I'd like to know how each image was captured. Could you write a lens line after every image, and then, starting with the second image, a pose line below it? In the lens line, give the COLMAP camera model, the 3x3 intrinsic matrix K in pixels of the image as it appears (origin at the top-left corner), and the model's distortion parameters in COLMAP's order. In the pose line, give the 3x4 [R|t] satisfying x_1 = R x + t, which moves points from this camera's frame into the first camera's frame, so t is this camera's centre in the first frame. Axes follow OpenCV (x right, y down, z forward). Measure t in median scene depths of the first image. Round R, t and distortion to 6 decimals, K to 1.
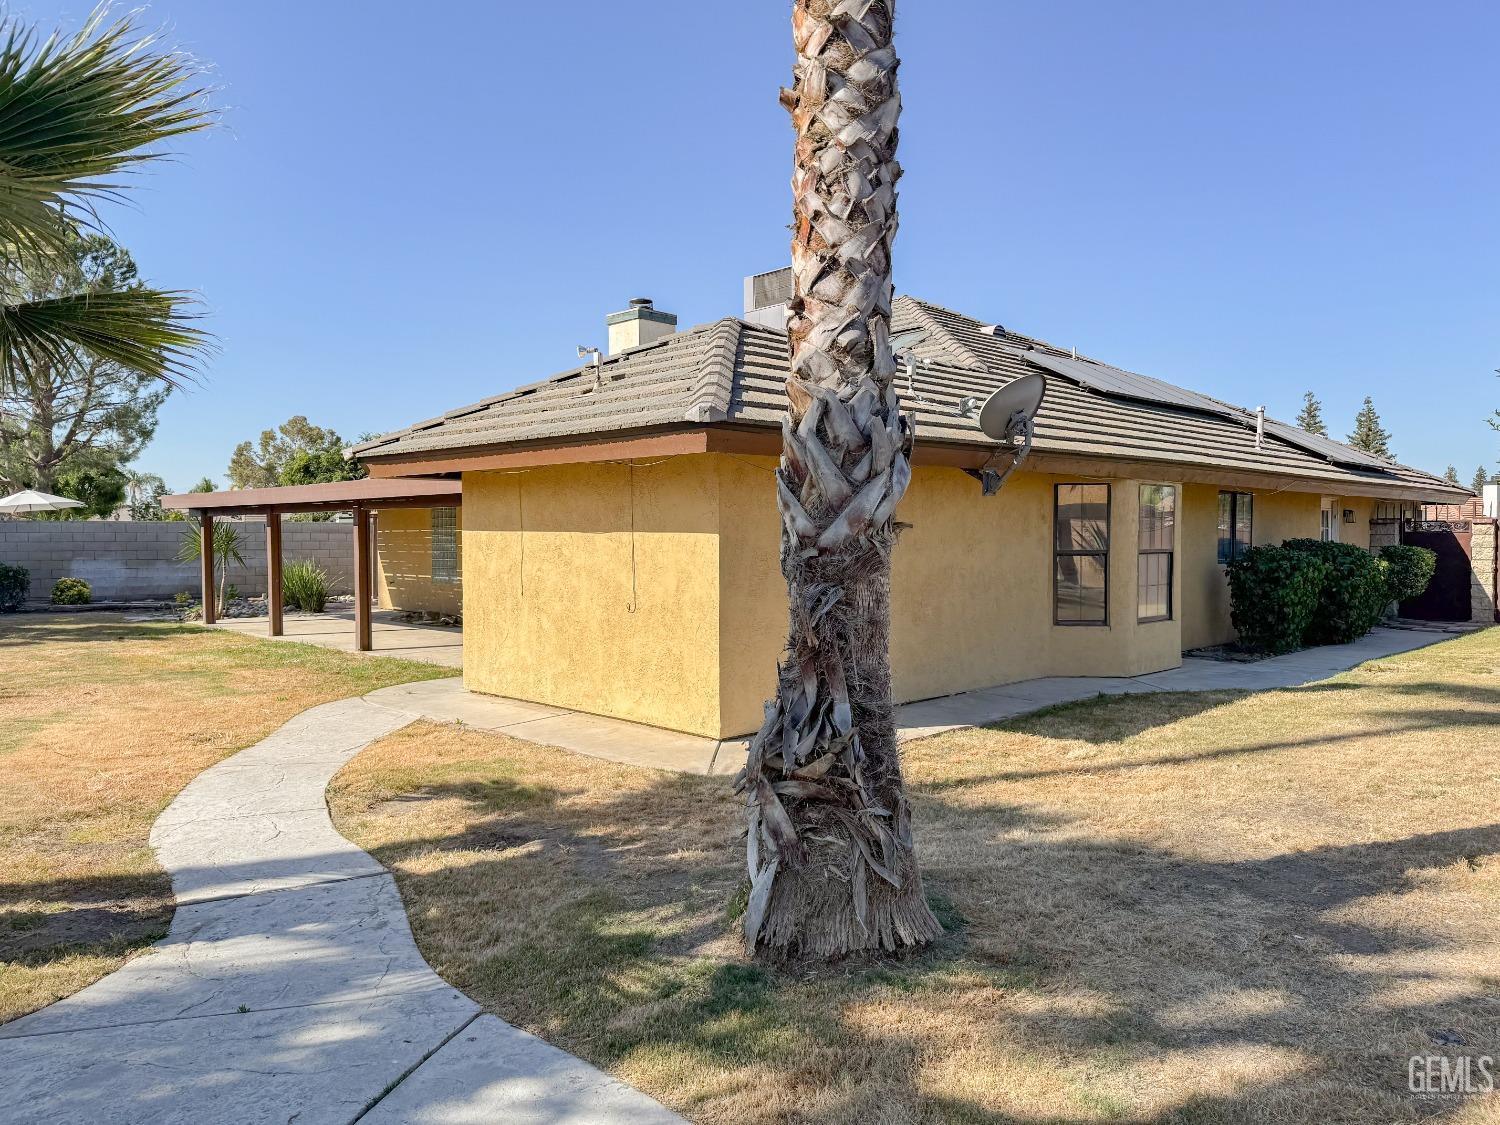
lens RADIAL K [[1034.5, 0, 750.0], [0, 1034.5, 562.5], [0, 0, 1]] dist [0.159829, -0.267266]
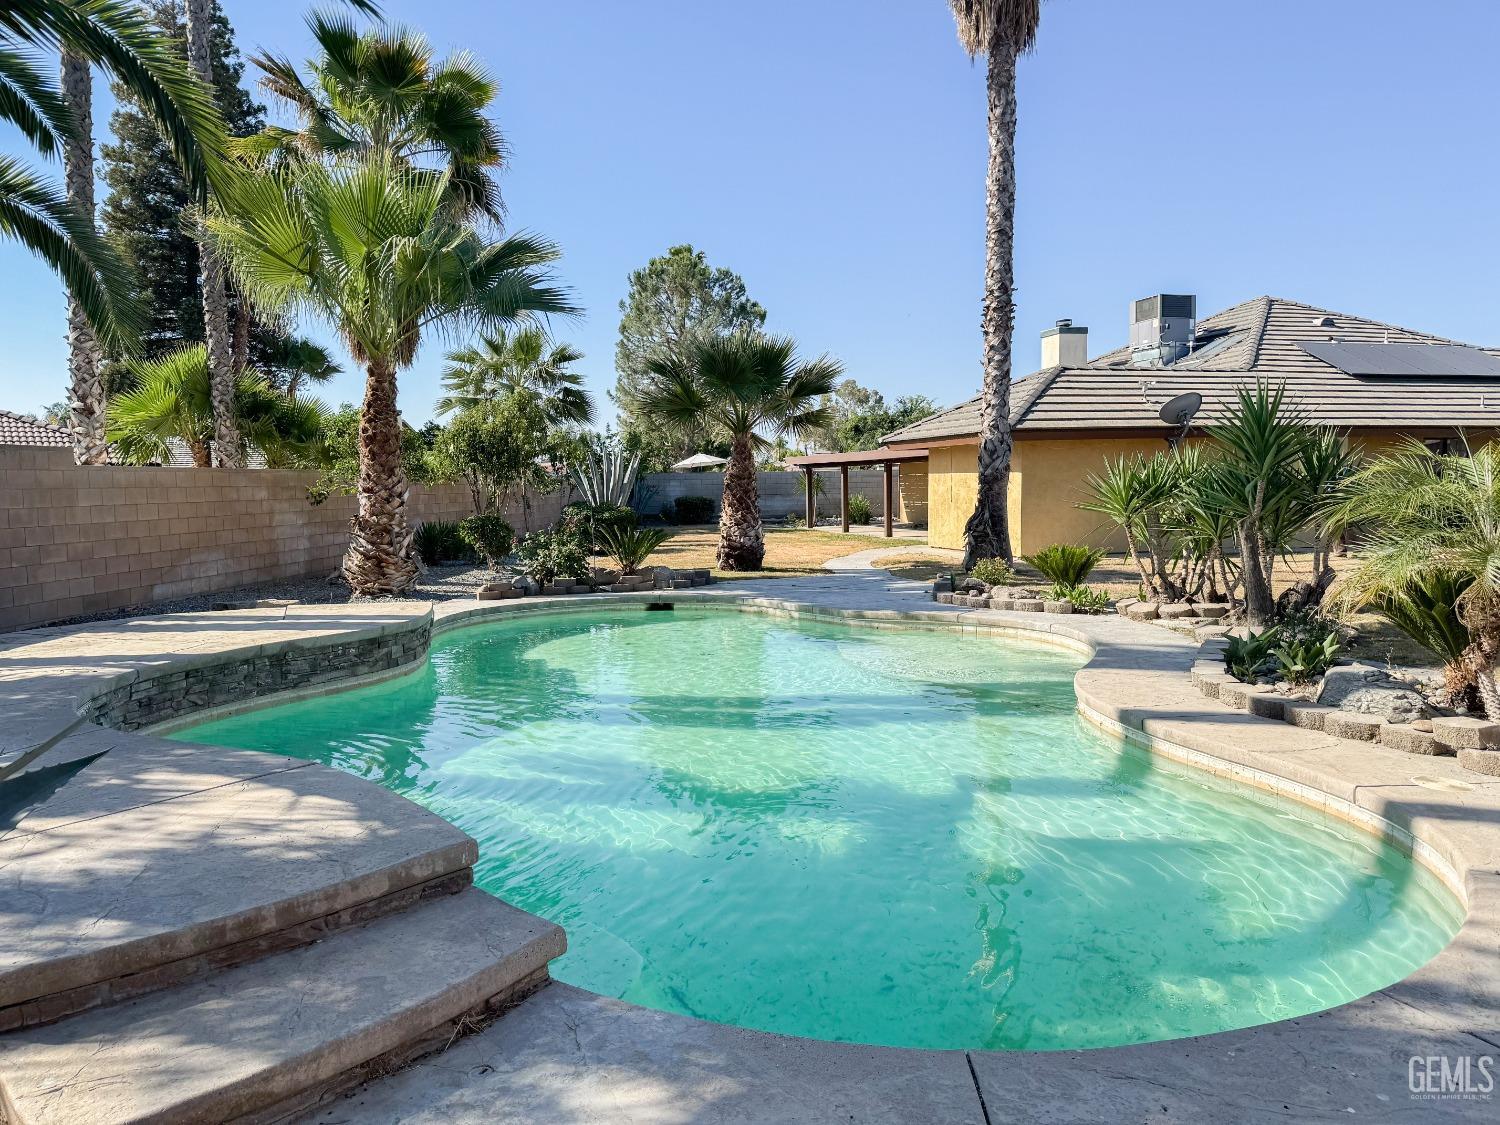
lens RADIAL K [[1045.7, 0, 719.3], [0, 1045.7, 566.2], [0, 0, 1]] dist [0.091115, -0.155313]
pose [[0.865537, 0.028779, -0.500018, 0.521481], [-0.000436, 0.998391, 0.056709, 0.045061], [0.500845, -0.048865, 0.864156, -1.303692]]
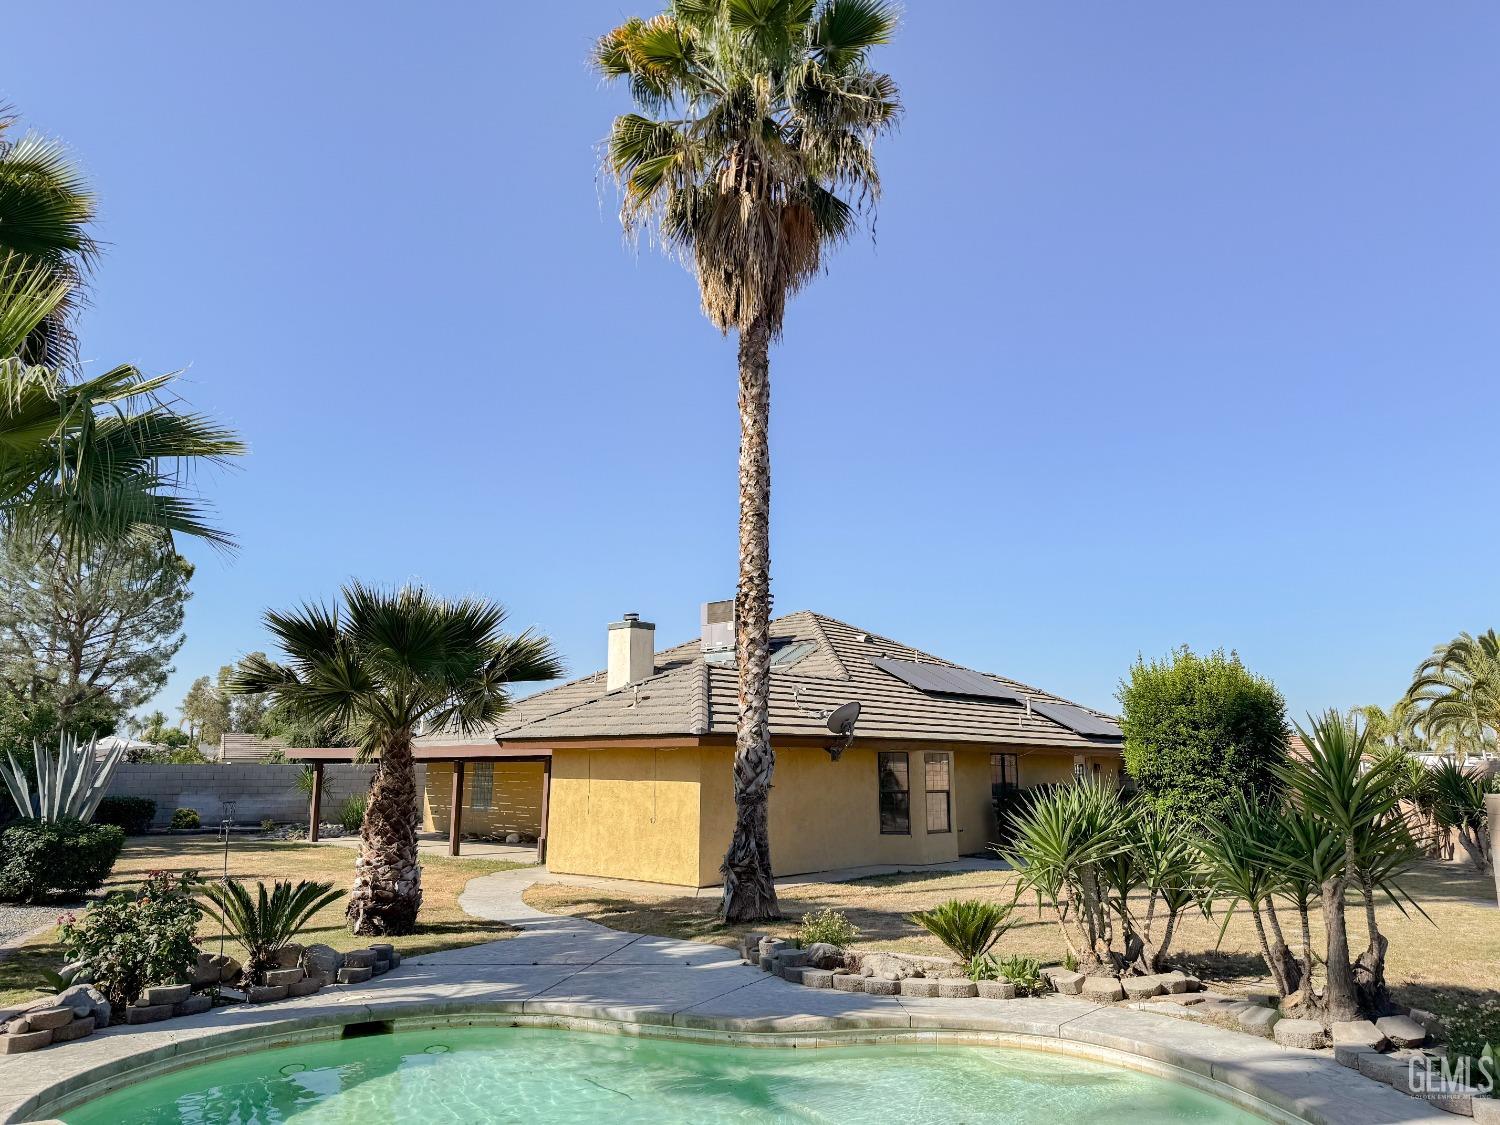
lens RADIAL K [[1034.5, 0, 750.0], [0, 1034.5, 562.5], [0, 0, 1]] dist [0.159829, -0.267266]
pose [[0.997976, 0.017835, 0.061046, -0.058444], [-0.004245, 0.976412, -0.215873, -0.006888], [-0.063456, 0.215177, 0.974511, -1.020490]]
